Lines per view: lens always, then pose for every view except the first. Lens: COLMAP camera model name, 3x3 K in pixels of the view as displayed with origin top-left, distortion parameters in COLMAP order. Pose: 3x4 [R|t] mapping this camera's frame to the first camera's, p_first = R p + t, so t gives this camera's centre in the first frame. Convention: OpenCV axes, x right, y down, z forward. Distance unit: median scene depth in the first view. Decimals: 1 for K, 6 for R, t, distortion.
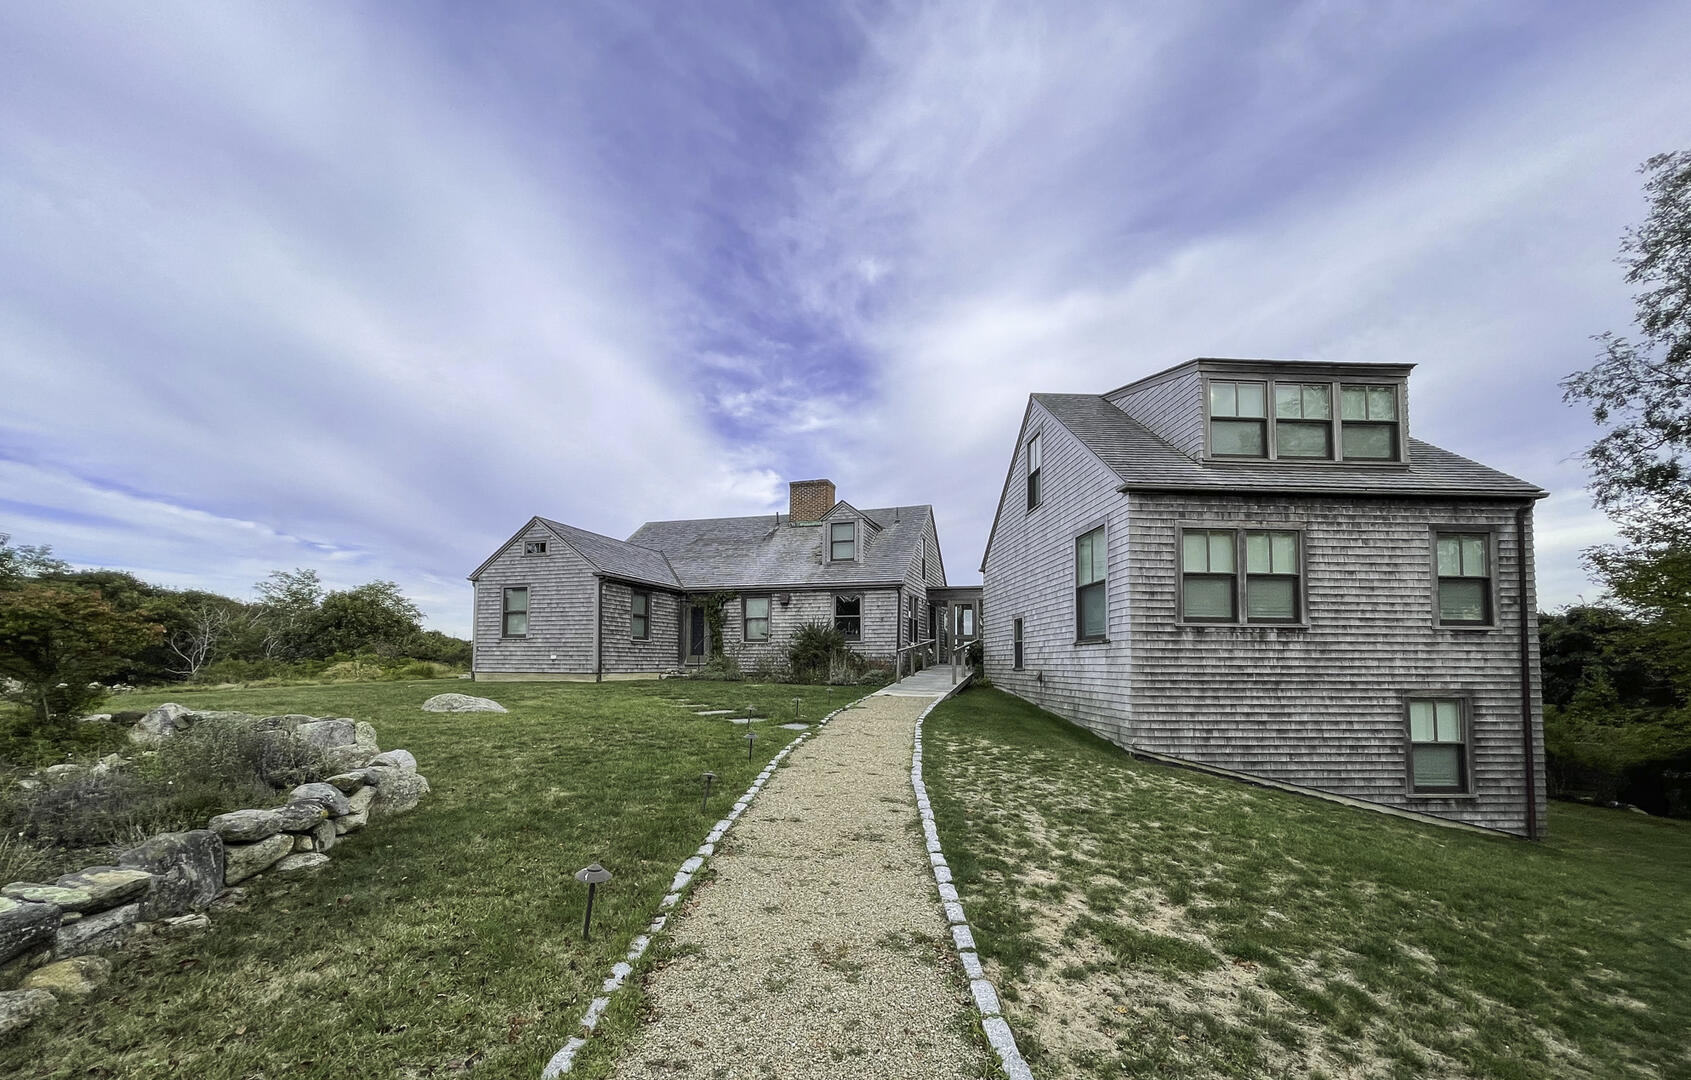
lens RADIAL K [[742.7, 0, 845.2], [0, 742.7, 648.6], [0, 0, 1]] dist [0.000008, -0.000169]
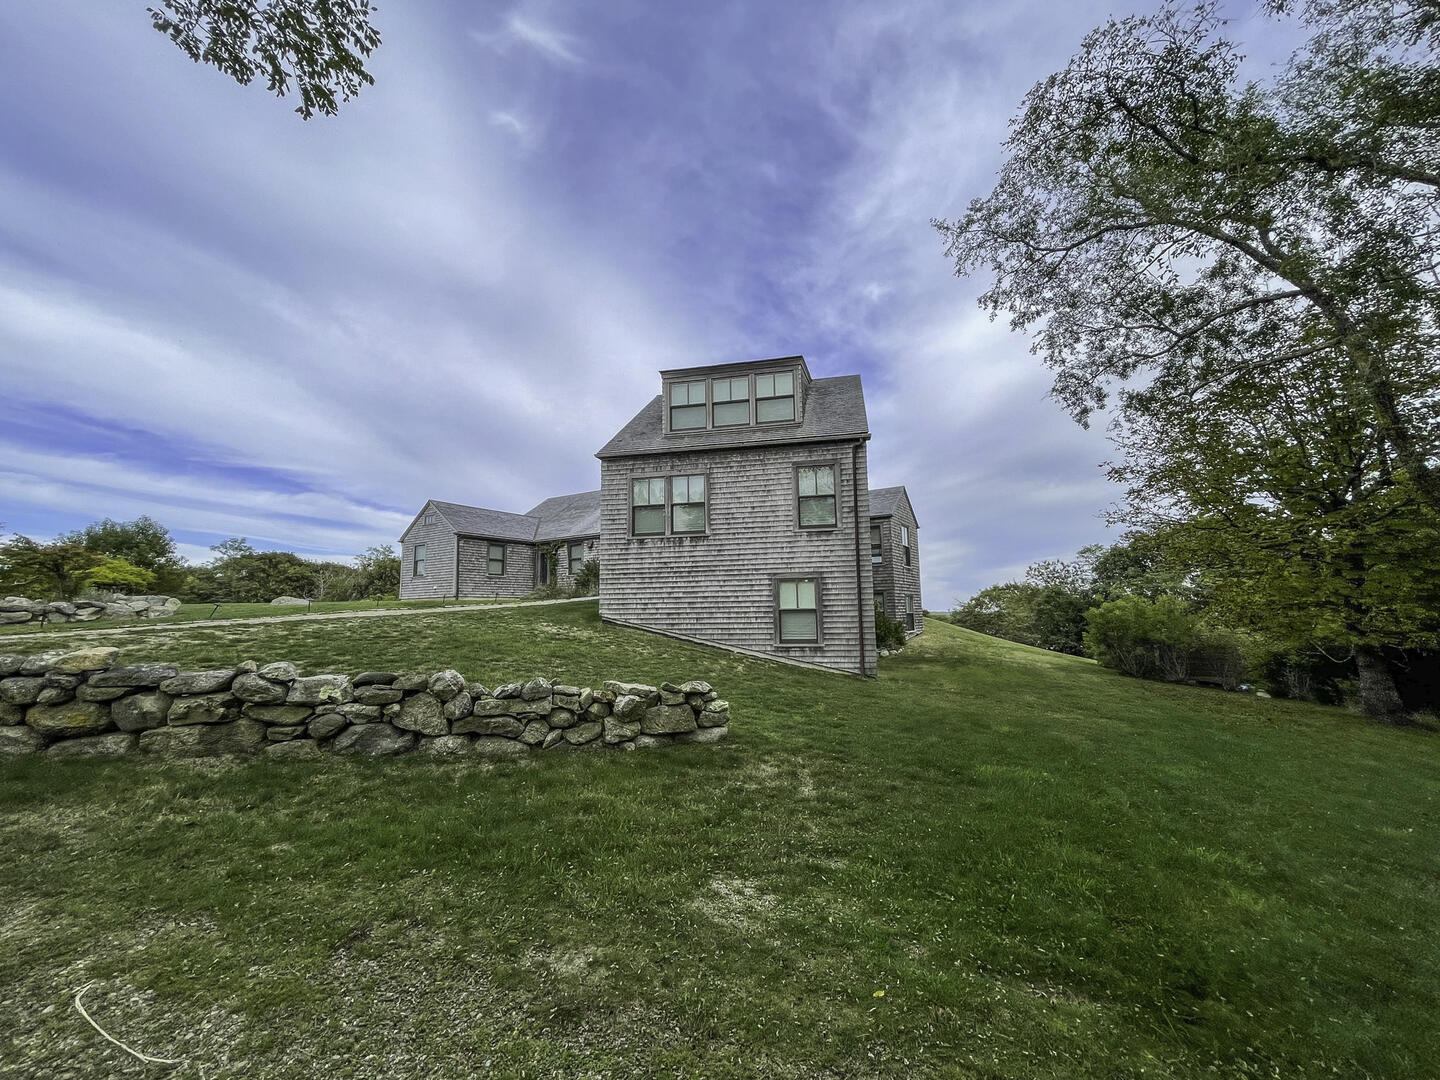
lens RADIAL K [[598.1, 0, 720.0], [0, 598.1, 540.0], [0, 0, 1]] dist [0.000581, 0.000040]
pose [[0.963011, -0.054843, -0.263821, 0.953852], [0.029115, 0.994515, -0.100461, 0.104376], [0.267883, 0.089064, 0.959326, -0.177070]]
